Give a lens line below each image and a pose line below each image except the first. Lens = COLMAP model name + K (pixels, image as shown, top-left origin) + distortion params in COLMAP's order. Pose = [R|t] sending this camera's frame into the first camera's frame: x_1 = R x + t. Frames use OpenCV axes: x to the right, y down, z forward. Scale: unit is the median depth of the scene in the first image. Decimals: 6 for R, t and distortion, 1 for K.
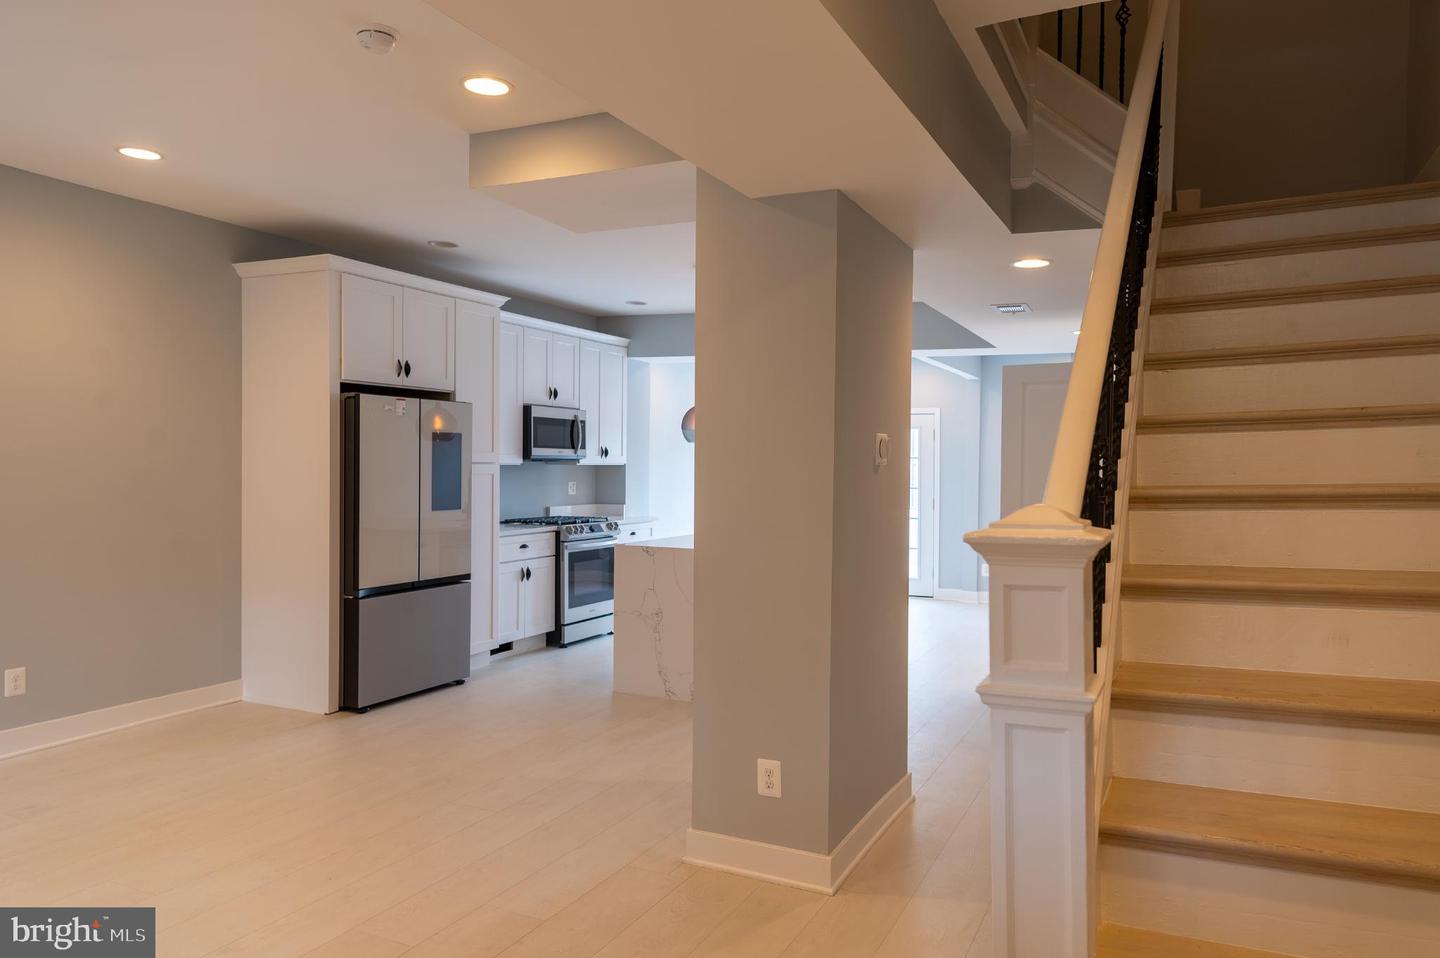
lens RADIAL K [[1035.4, 0, 692.4], [0, 1035.4, 486.8], [0, 0, 1]] dist [0.012055, -0.013148]
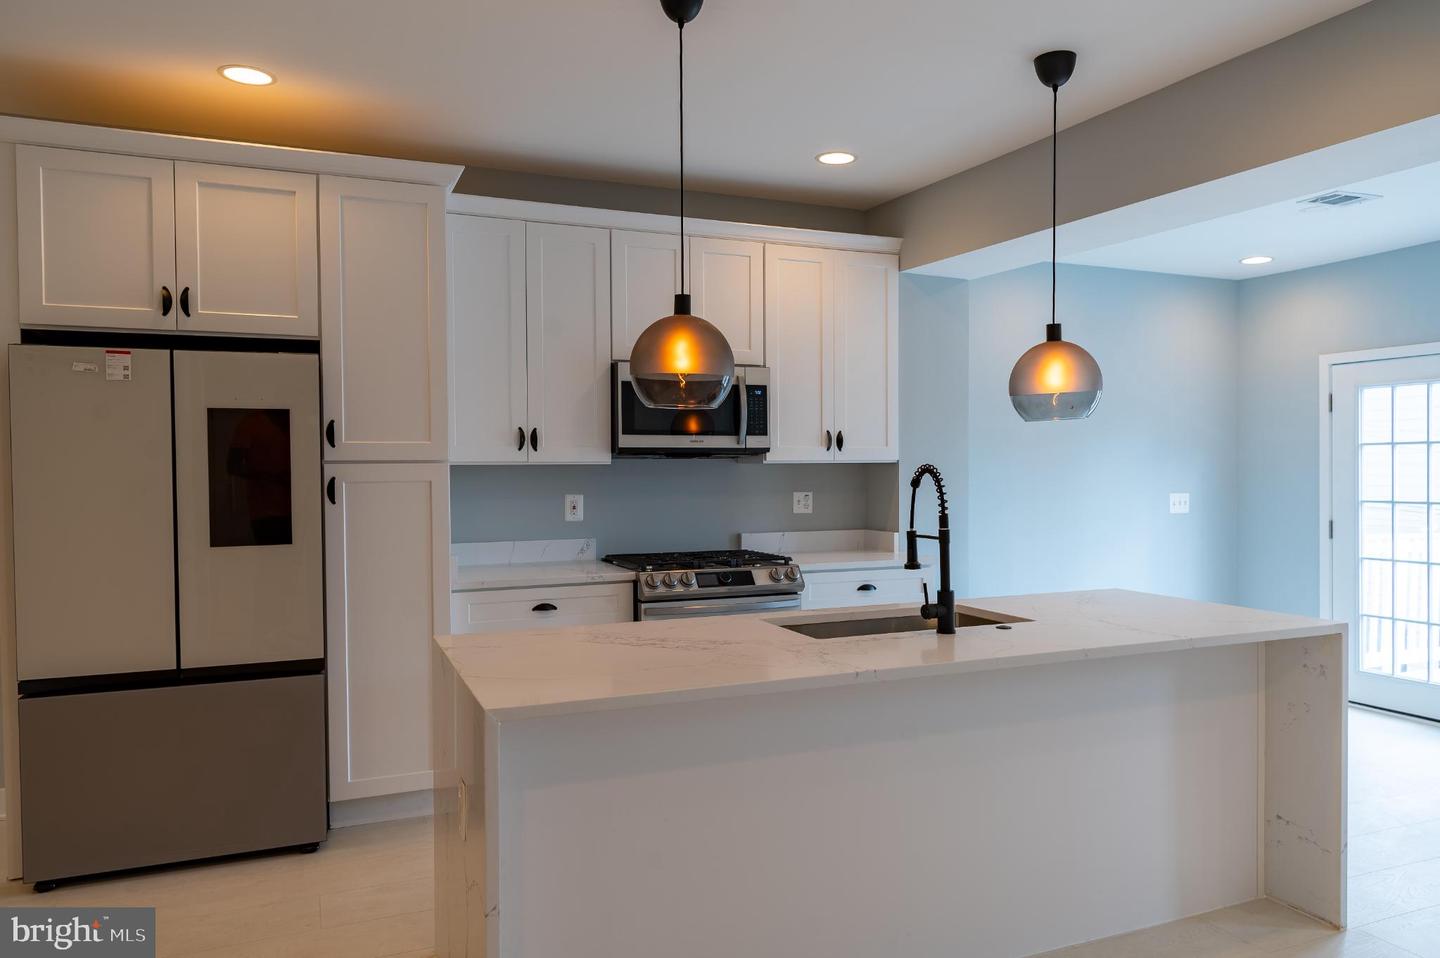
lens RADIAL K [[984.4, 0, 730.4], [0, 984.4, 485.3], [0, 0, 1]] dist [0.005120, -0.001359]
pose [[0.756963, 0.001360, -0.653456, 0.317613], [-0.003810, 0.999990, -0.002332, -0.010238], [0.653447, 0.004255, 0.756960, 0.778505]]
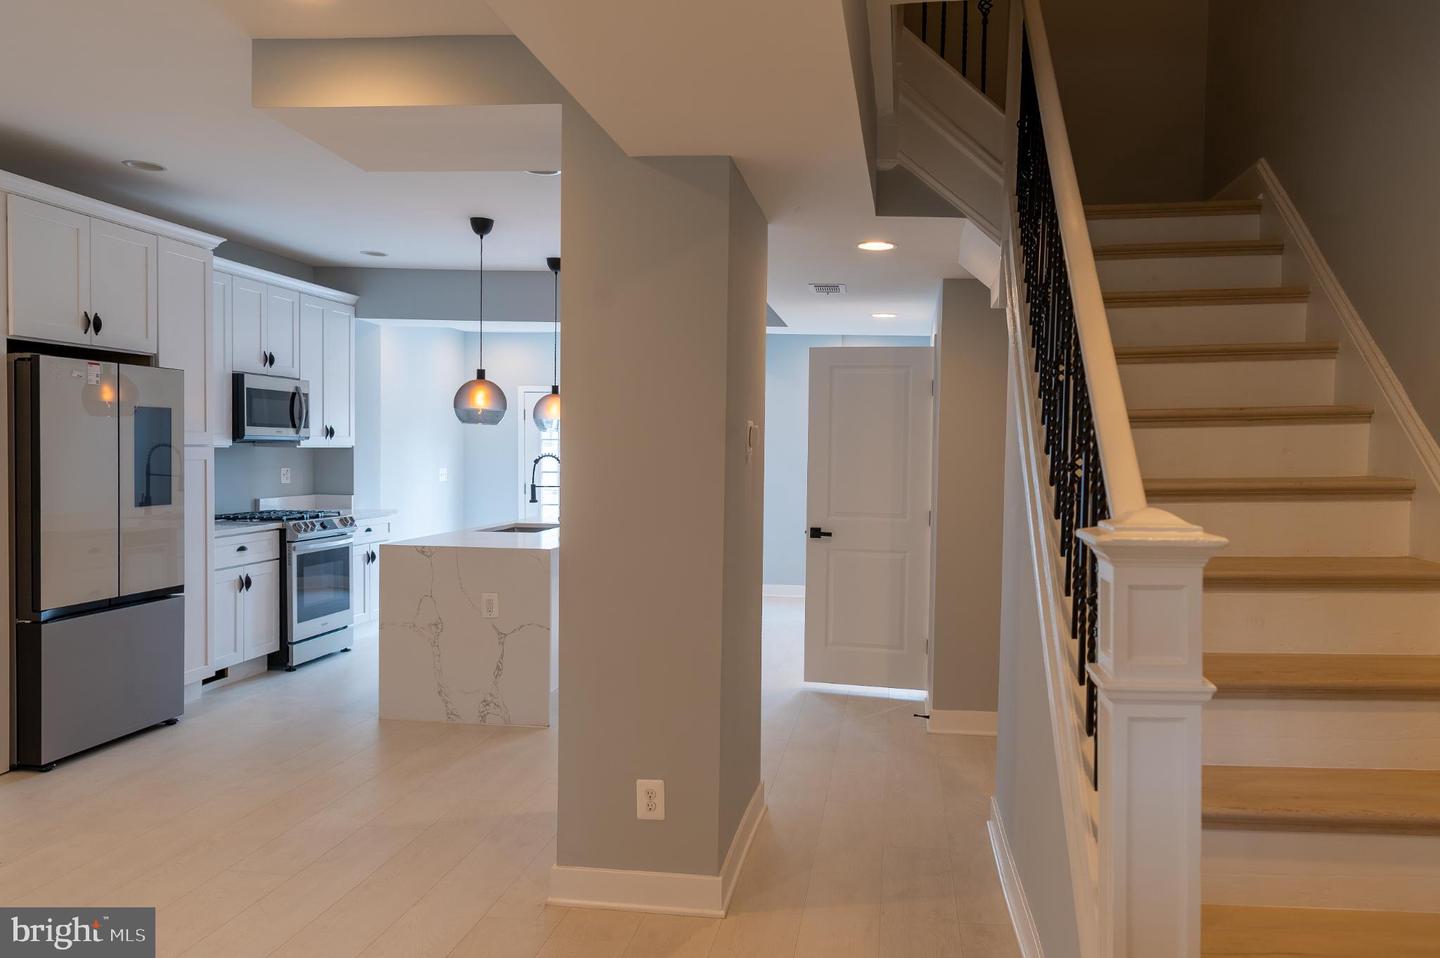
lens RADIAL K [[1164.3, 0, 776.4], [0, 1164.3, 497.0], [0, 0, 1]] dist [0.005810, 0.002626]
pose [[0.938754, -0.008627, 0.344480, -0.099881], [0.000407, 0.999714, 0.023929, -0.005237], [-0.344588, -0.022323, 0.938489, 0.004697]]
